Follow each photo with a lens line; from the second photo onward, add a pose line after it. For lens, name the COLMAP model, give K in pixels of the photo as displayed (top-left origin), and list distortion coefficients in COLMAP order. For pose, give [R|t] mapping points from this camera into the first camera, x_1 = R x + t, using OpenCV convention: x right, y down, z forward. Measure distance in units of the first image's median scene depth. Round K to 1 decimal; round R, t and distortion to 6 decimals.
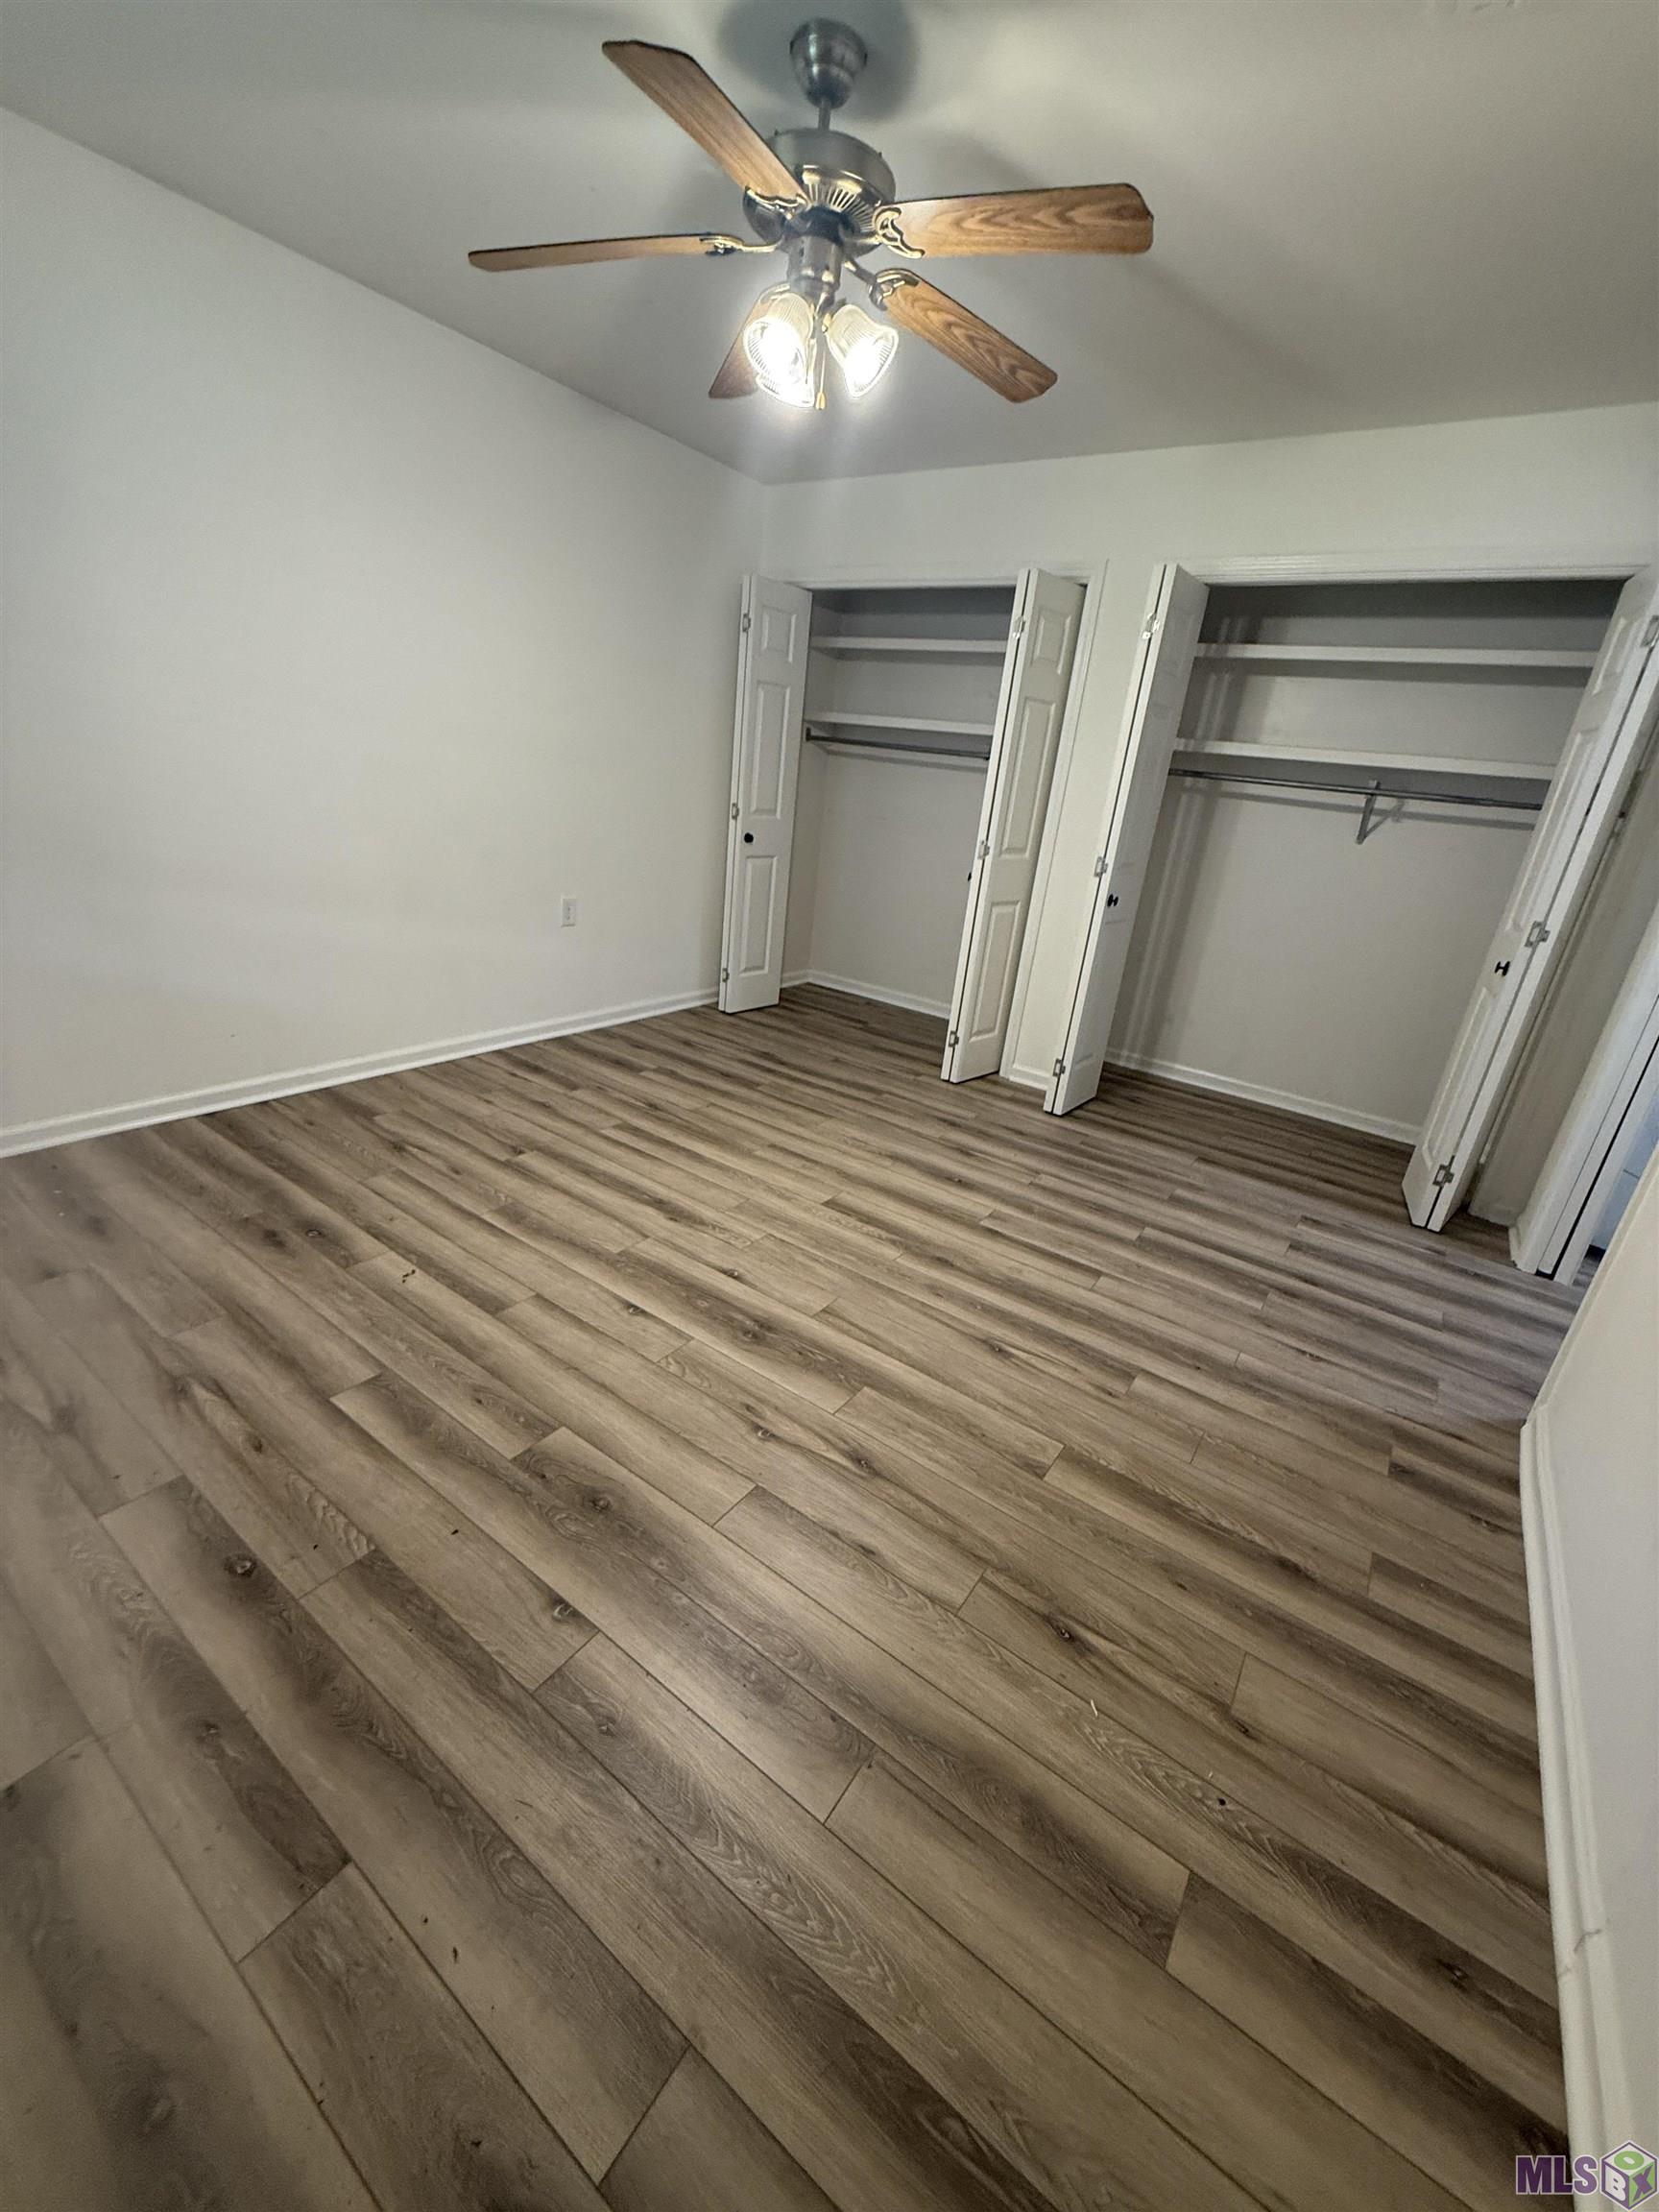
lens RADIAL K [[877.0, 0, 824.2], [0, 877.0, 1113.9], [0, 0, 1]] dist [-0.001936, -0.000034]
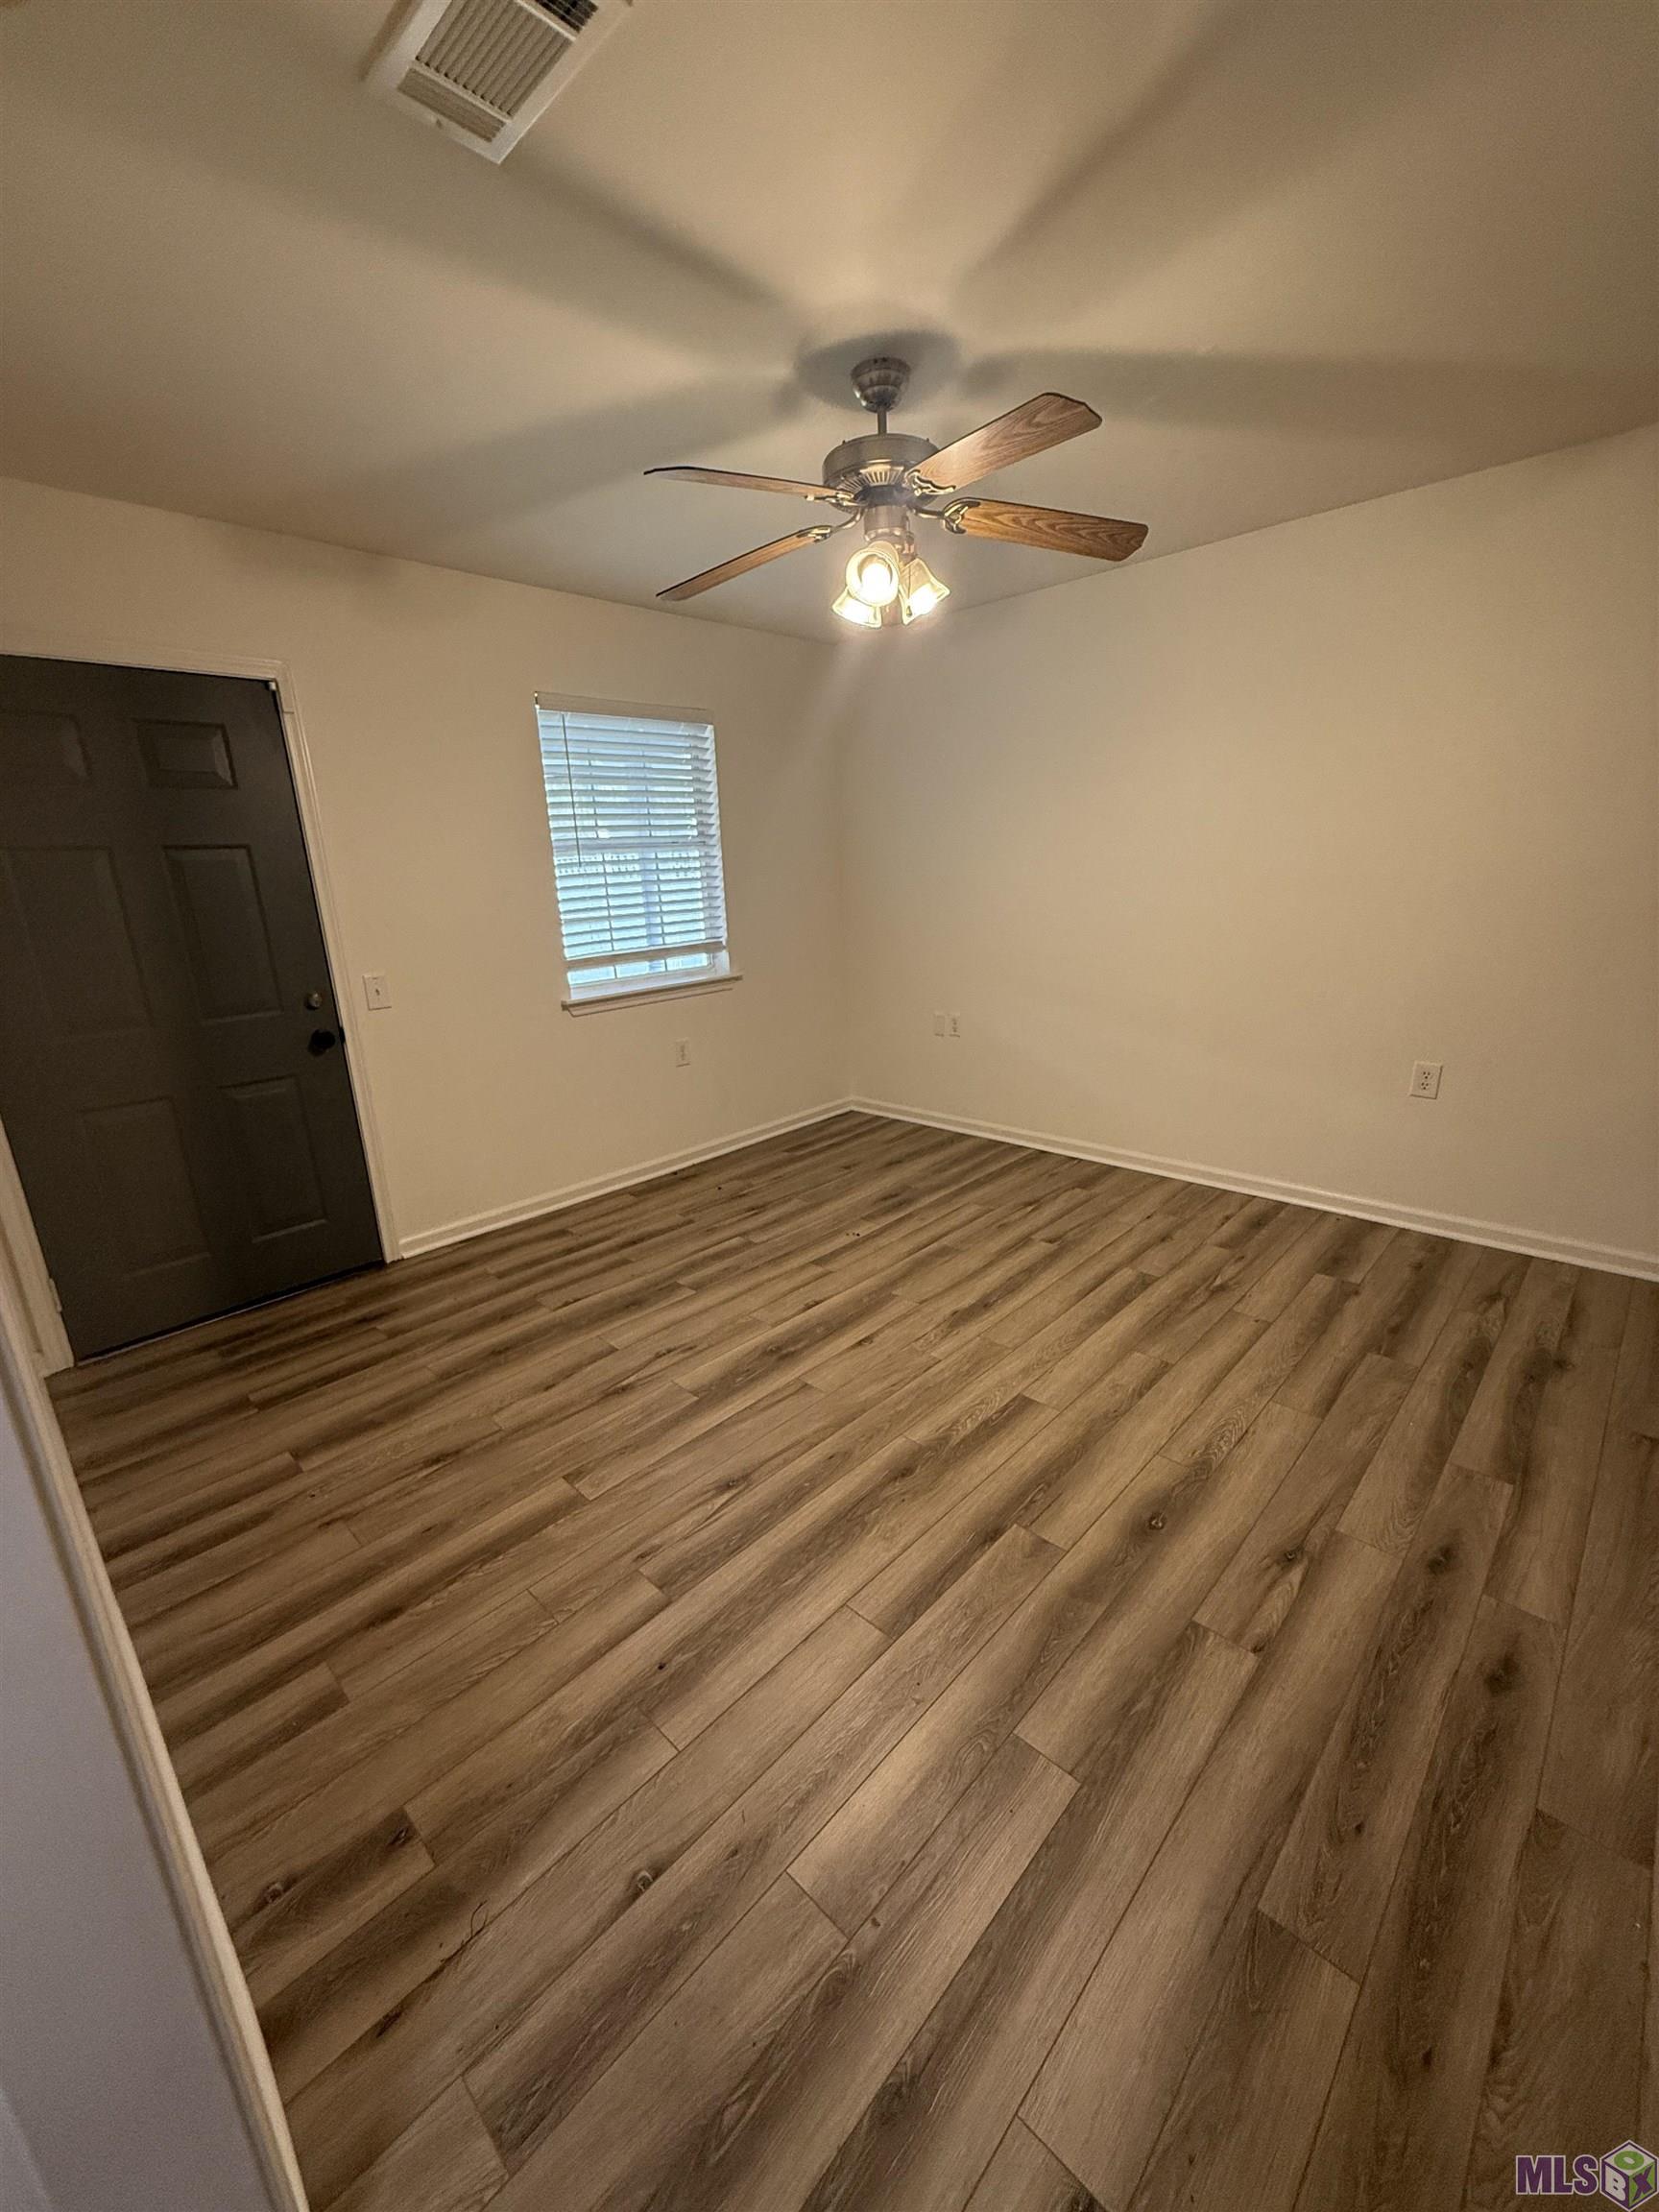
lens RADIAL K [[877.0, 0, 813.1], [0, 877.0, 1107.8], [0, 0, 1]] dist [-0.001936, -0.000034]
pose [[-0.160230, 0.173412, -0.971728, 0.889887], [-0.337588, 0.915455, 0.219036, -0.297831], [0.927556, 0.363140, -0.088141, 0.867502]]
